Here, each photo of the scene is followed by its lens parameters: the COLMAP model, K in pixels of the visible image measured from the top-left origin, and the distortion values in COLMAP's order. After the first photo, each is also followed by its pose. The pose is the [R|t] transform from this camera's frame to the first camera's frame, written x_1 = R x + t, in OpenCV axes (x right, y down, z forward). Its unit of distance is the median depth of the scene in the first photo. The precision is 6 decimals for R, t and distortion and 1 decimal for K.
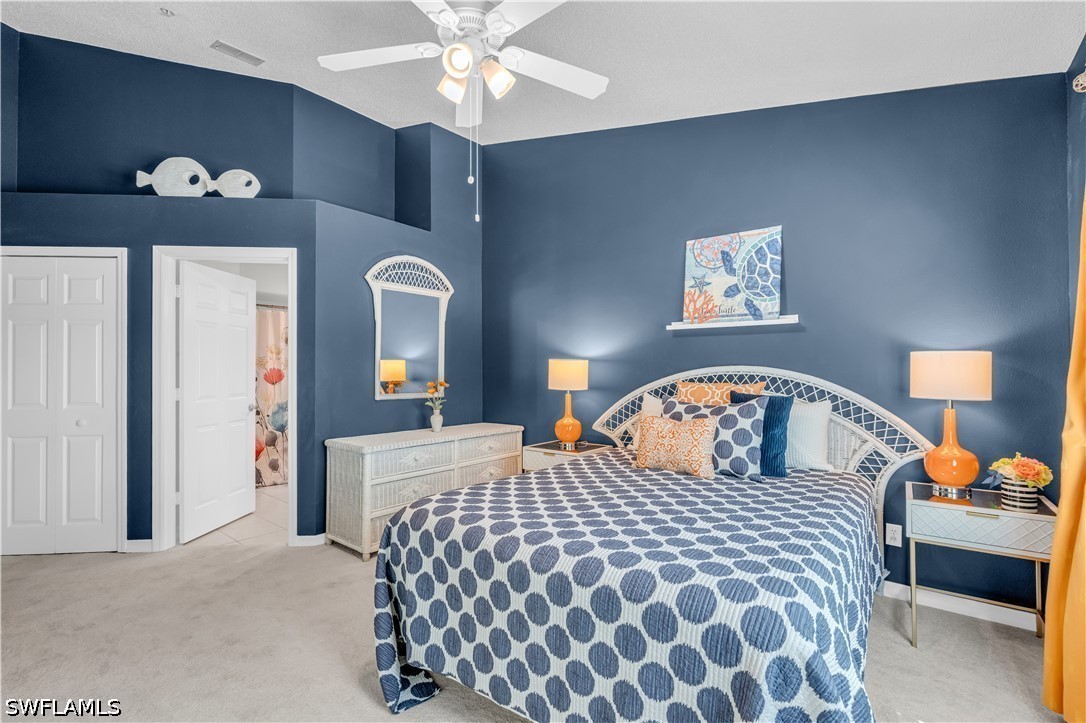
lens RADIAL K [[476.3, 0, 544.3], [0, 476.3, 366.1], [0, 0, 1]] dist [-0.003491, 0.000064]
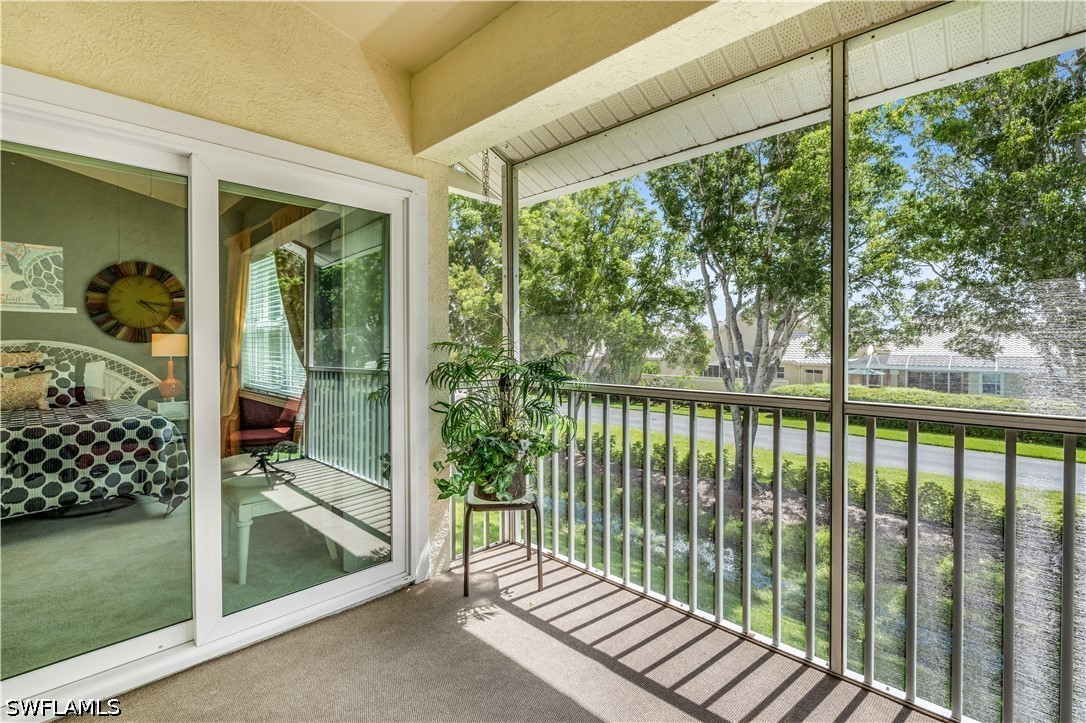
lens RADIAL K [[491.5, 0, 542.3], [0, 491.5, 348.7], [0, 0, 1]] dist [-0.002146, 0.000012]
pose [[0.084619, -0.004013, 0.996405, -0.971523], [-0.009558, 0.999943, 0.004839, 0.004598], [-0.996368, -0.009933, 0.084576, -0.687412]]
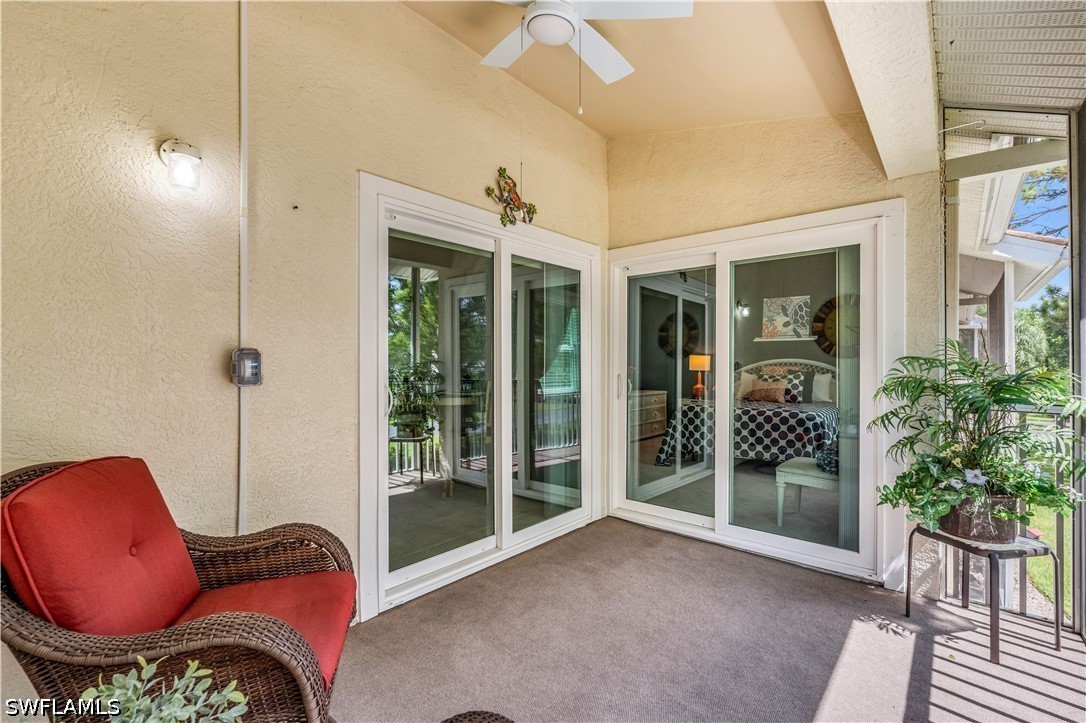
lens RADIAL K [[481.4, 0, 545.4], [0, 481.4, 362.3], [0, 0, 1]] dist [-0.003266, 0.000275]
pose [[0.999845, 0.001394, -0.017578, -0.729020], [-0.001270, 0.999974, 0.007028, 0.002830], [0.017587, -0.007005, 0.999821, -1.327335]]
